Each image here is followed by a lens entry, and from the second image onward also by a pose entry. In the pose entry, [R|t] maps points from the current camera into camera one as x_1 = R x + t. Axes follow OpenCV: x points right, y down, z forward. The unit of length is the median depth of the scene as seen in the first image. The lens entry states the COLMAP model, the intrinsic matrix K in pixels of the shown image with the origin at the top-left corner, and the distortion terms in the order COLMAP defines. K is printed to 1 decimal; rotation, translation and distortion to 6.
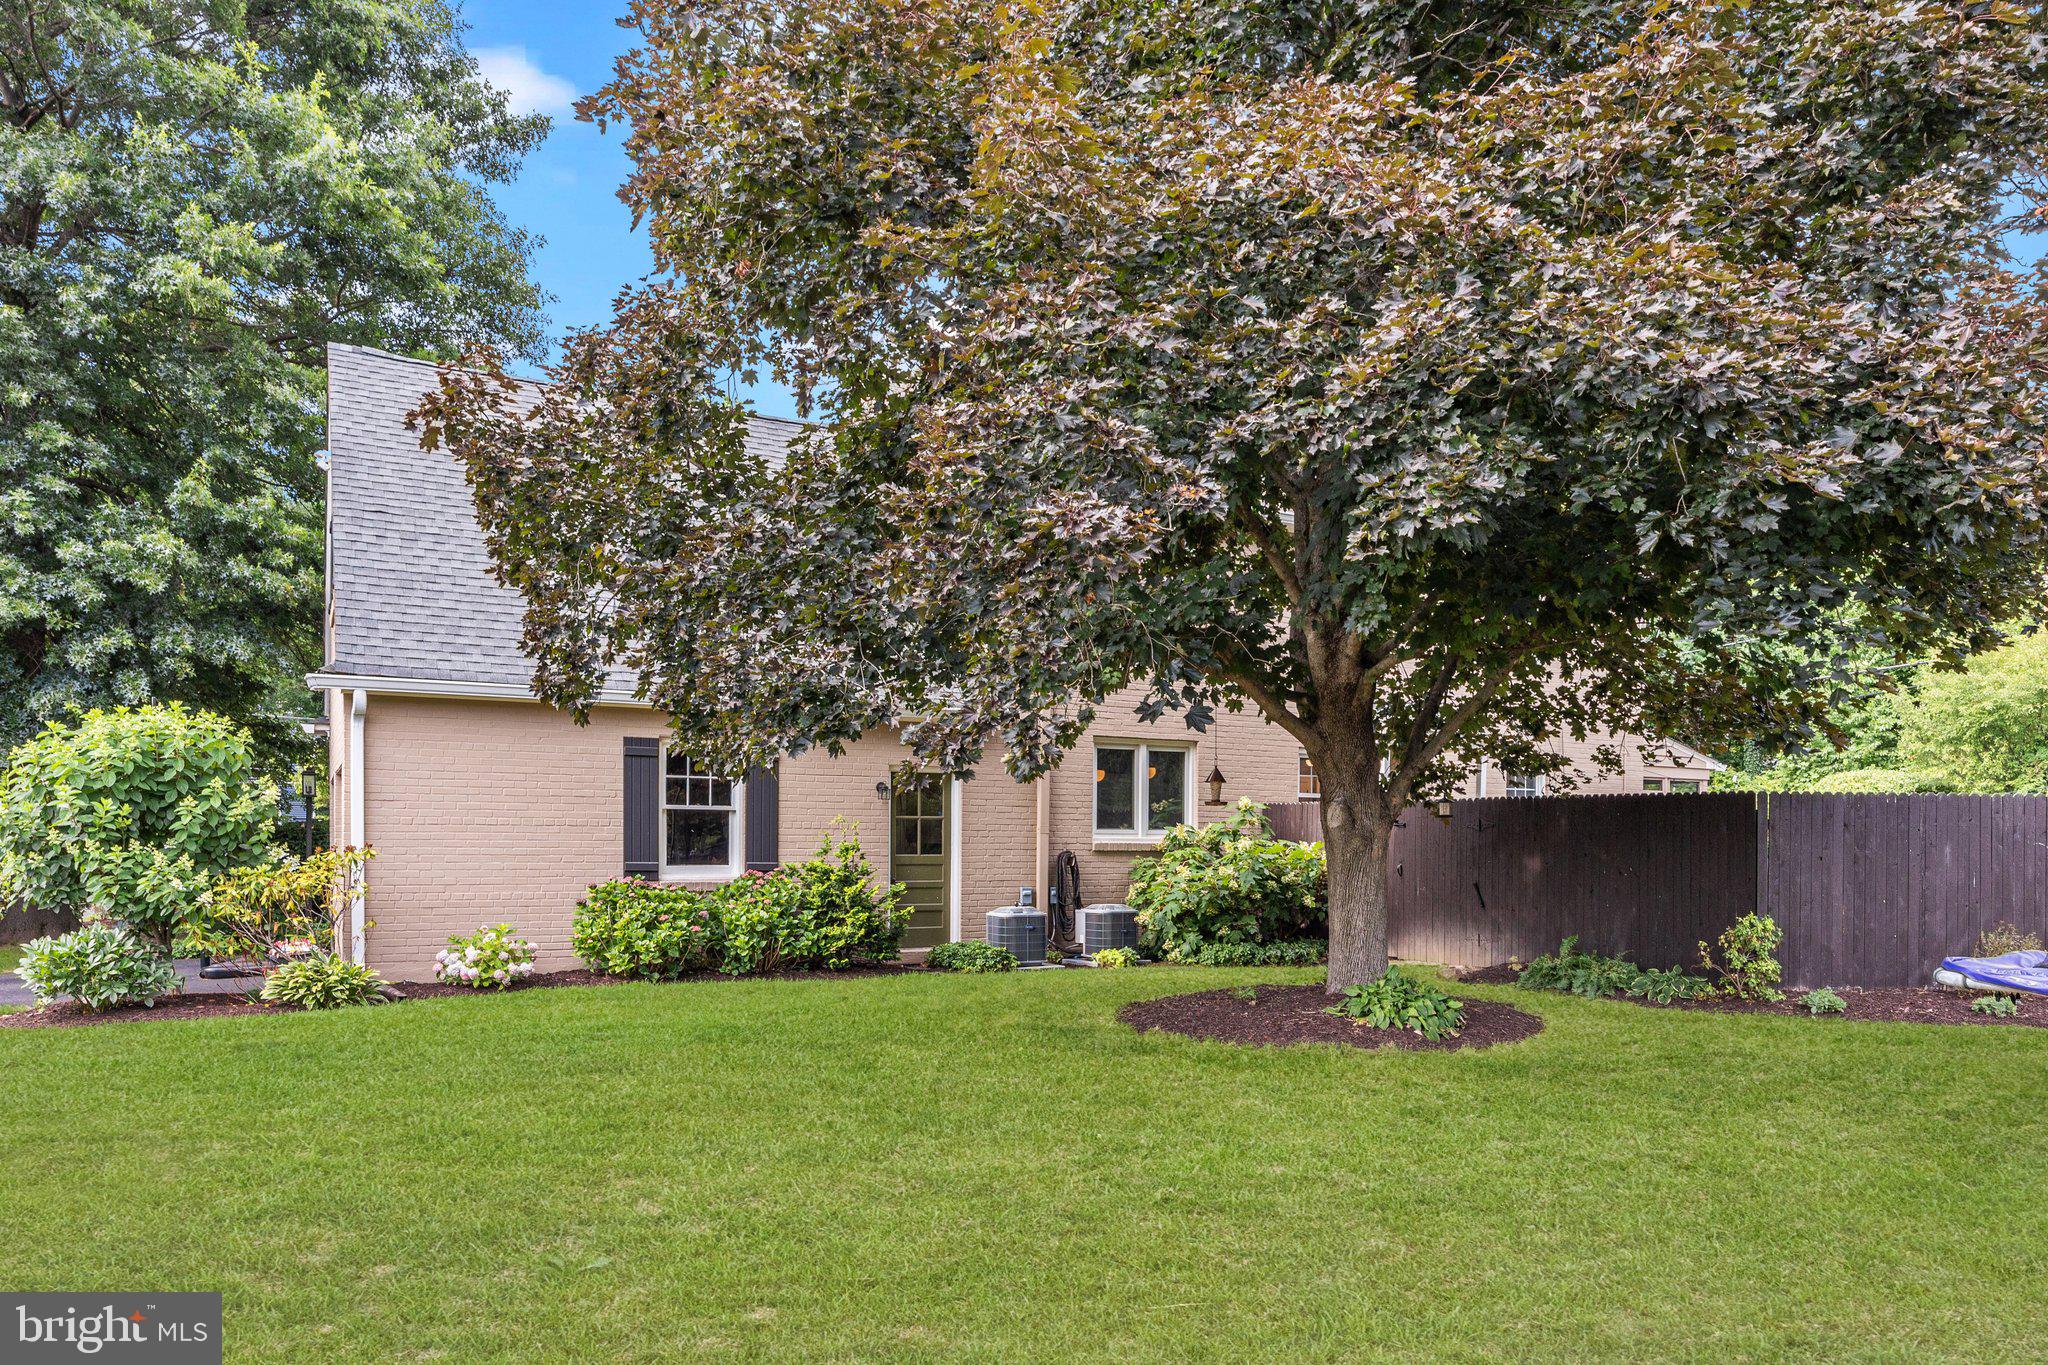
lens RADIAL K [[1388.1, 0, 1024.0], [0, 1388.1, 682.5], [0, 0, 1]] dist [0.002140, 0.001262]
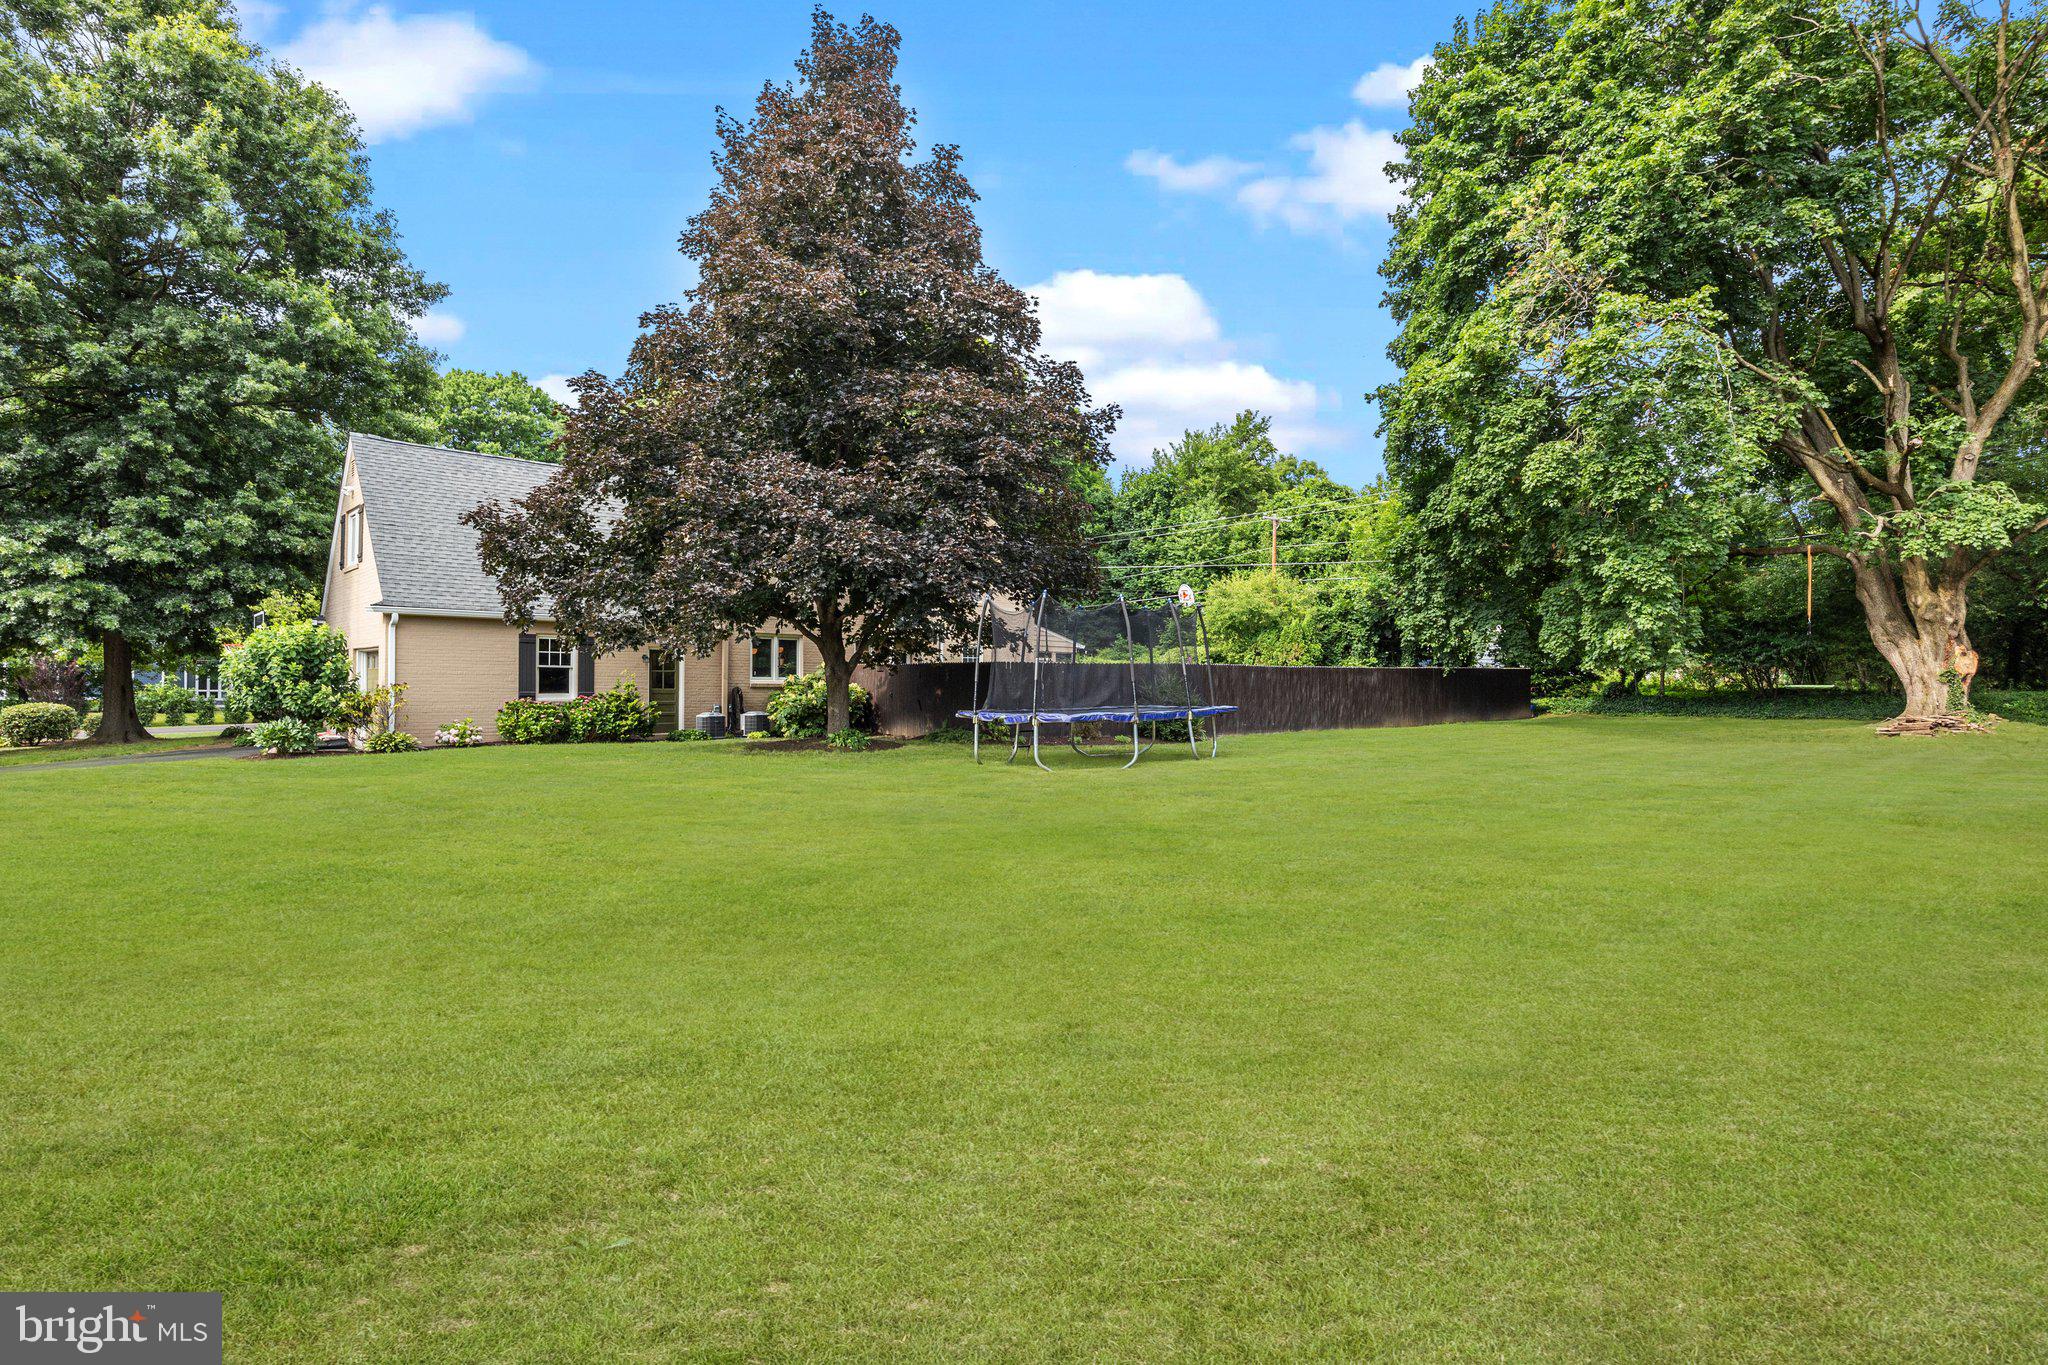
lens RADIAL K [[1056.5, 0, 1024.0], [0, 1056.5, 682.5], [0, 0, 1]] dist [-0.000743, -0.000175]
pose [[0.966555, 0.005382, 0.256403, 0.043748], [-0.035344, 0.993035, 0.112391, -0.087309], [-0.254012, -0.117694, 0.960013, -0.702088]]
